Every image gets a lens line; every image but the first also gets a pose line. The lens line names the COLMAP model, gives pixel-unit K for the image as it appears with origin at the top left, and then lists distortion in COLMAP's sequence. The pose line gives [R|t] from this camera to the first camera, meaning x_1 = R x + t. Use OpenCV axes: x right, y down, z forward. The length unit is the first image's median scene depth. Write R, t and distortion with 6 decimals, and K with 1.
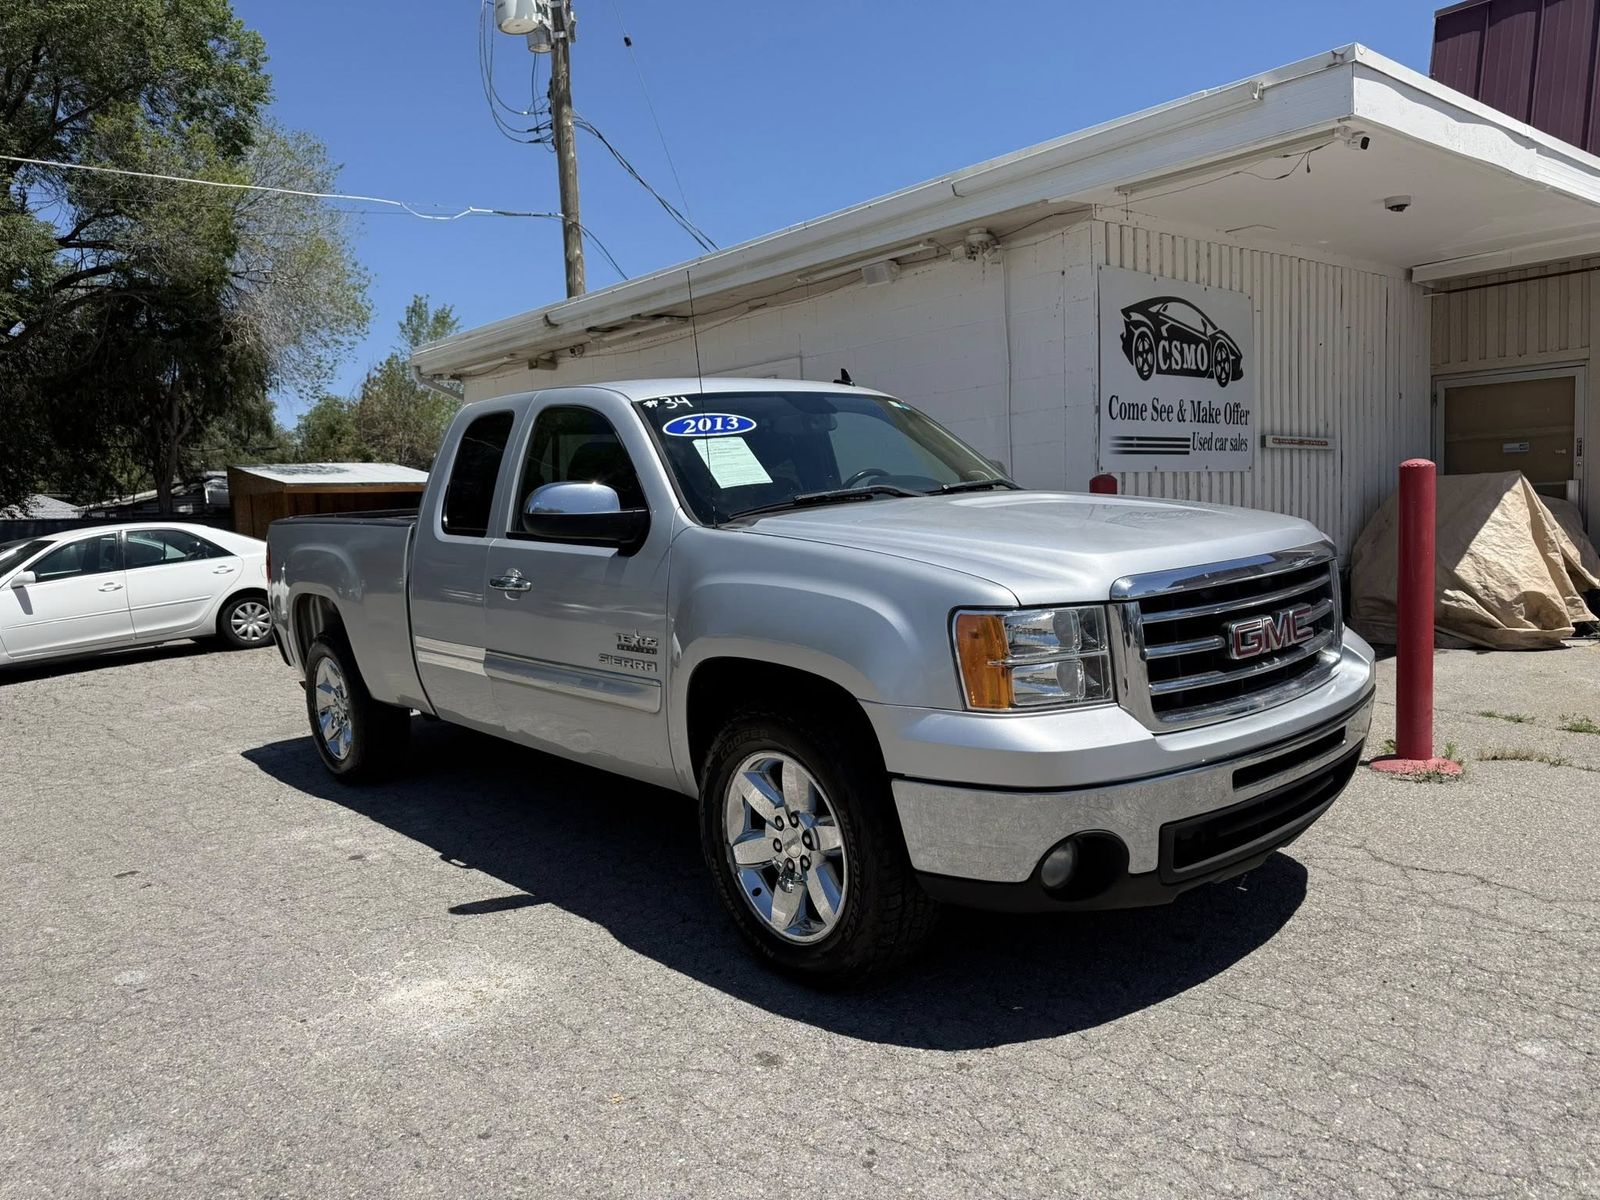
lens RADIAL K [[1109.9, 0, 805.2], [0, 1109.9, 600.9], [0, 0, 1]] dist [0.011779, -0.012179]
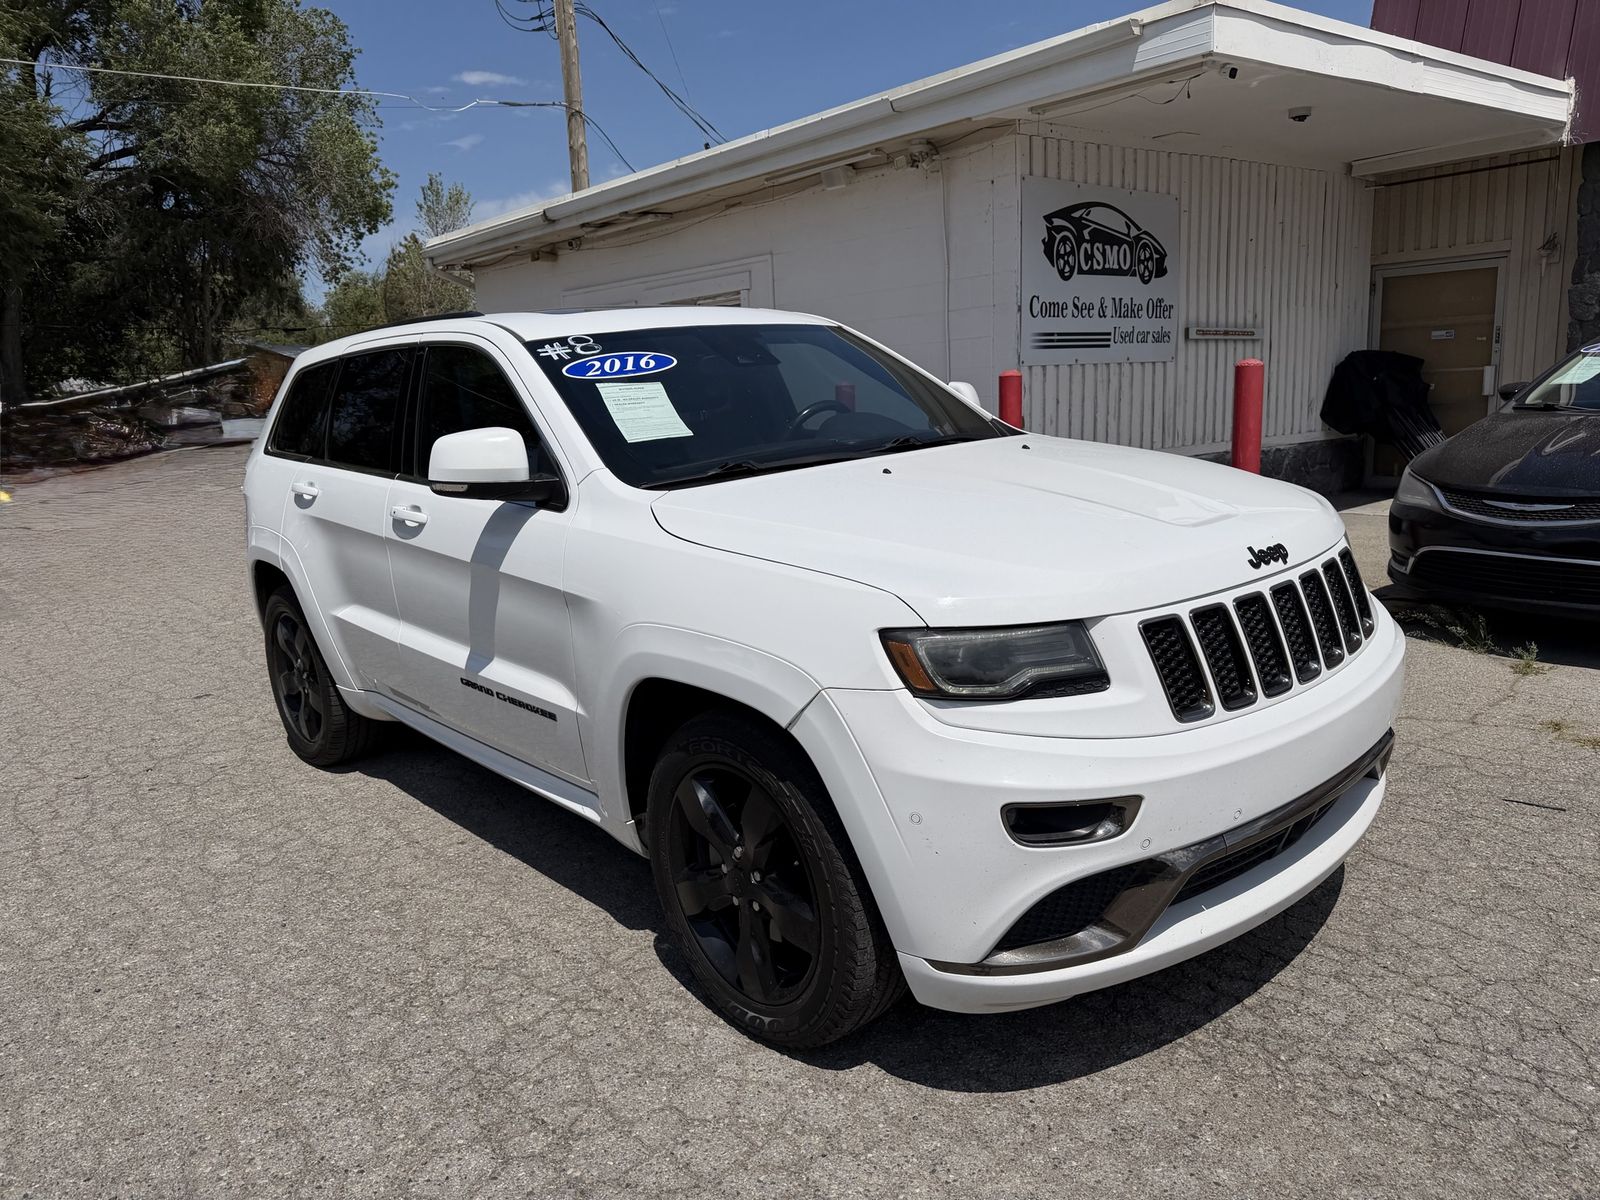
lens RADIAL K [[1109.9, 0, 805.2], [0, 1109.9, 600.9], [0, 0, 1]] dist [0.011779, -0.012179]
pose [[0.999530, 0.002579, -0.030533, 0.074281], [0.000782, 0.993979, 0.109571, -0.000860], [0.030632, -0.109543, 0.993510, -0.146281]]
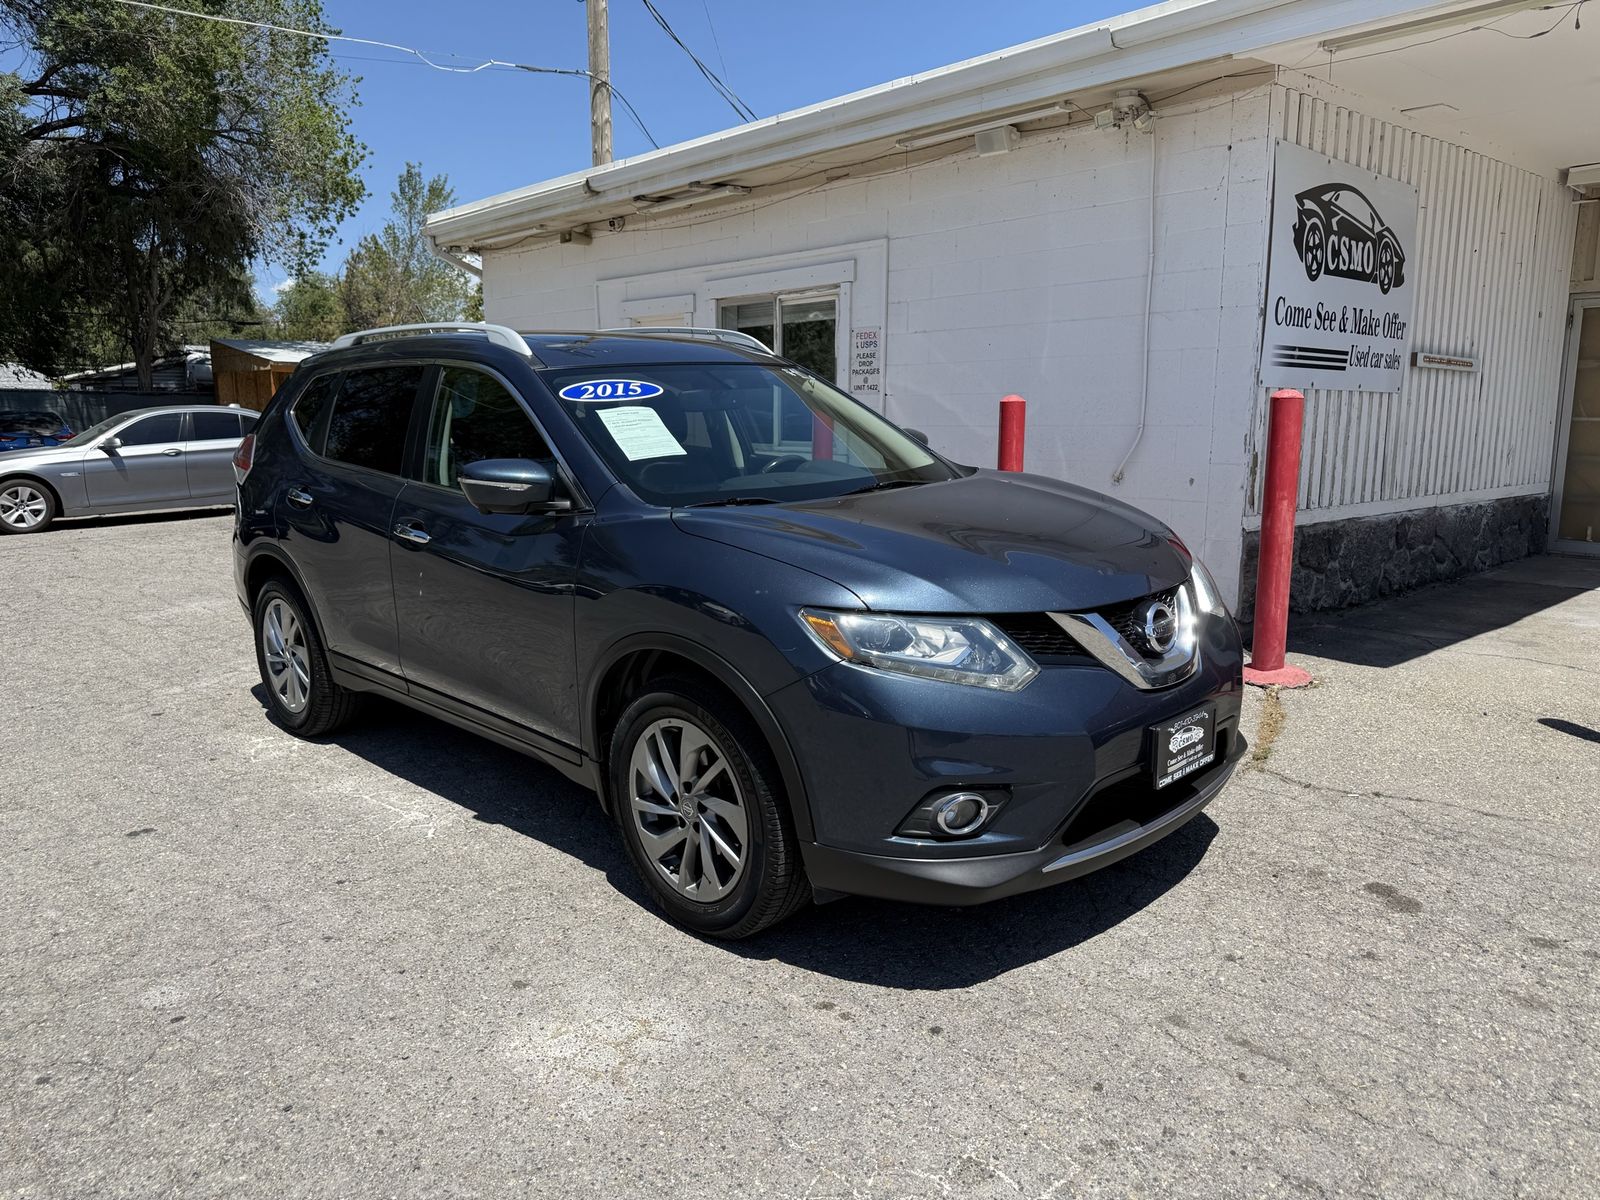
lens RADIAL K [[1109.9, 0, 805.2], [0, 1109.9, 600.9], [0, 0, 1]] dist [0.011779, -0.012179]
pose [[0.999127, 0.038046, 0.017272, -0.087267], [-0.039410, 0.995422, 0.087070, -0.010797], [-0.013881, -0.087675, 0.996052, 0.117751]]
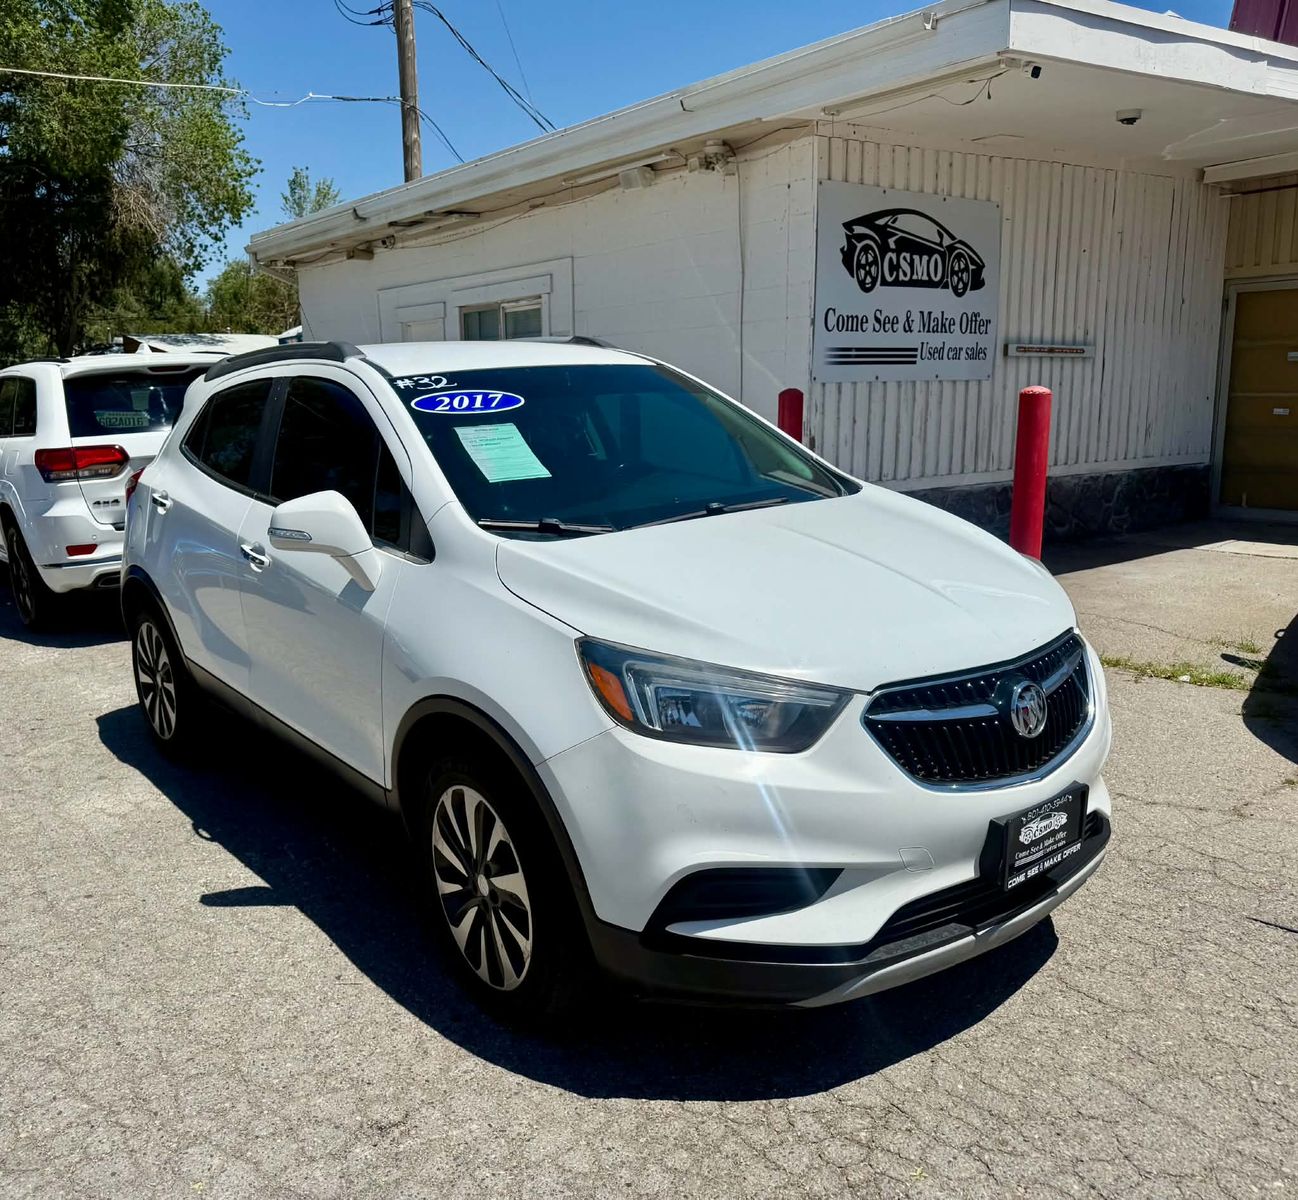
lens RADIAL K [[1114.5, 0, 595.2], [0, 1114.5, 600.1], [0, 0, 1]] dist [0.008388, -0.003354]
pose [[0.994317, 0.040450, -0.098479, 0.157786], [-0.029305, 0.993265, 0.112100, -0.019790], [0.102350, -0.108577, 0.988805, -0.091238]]
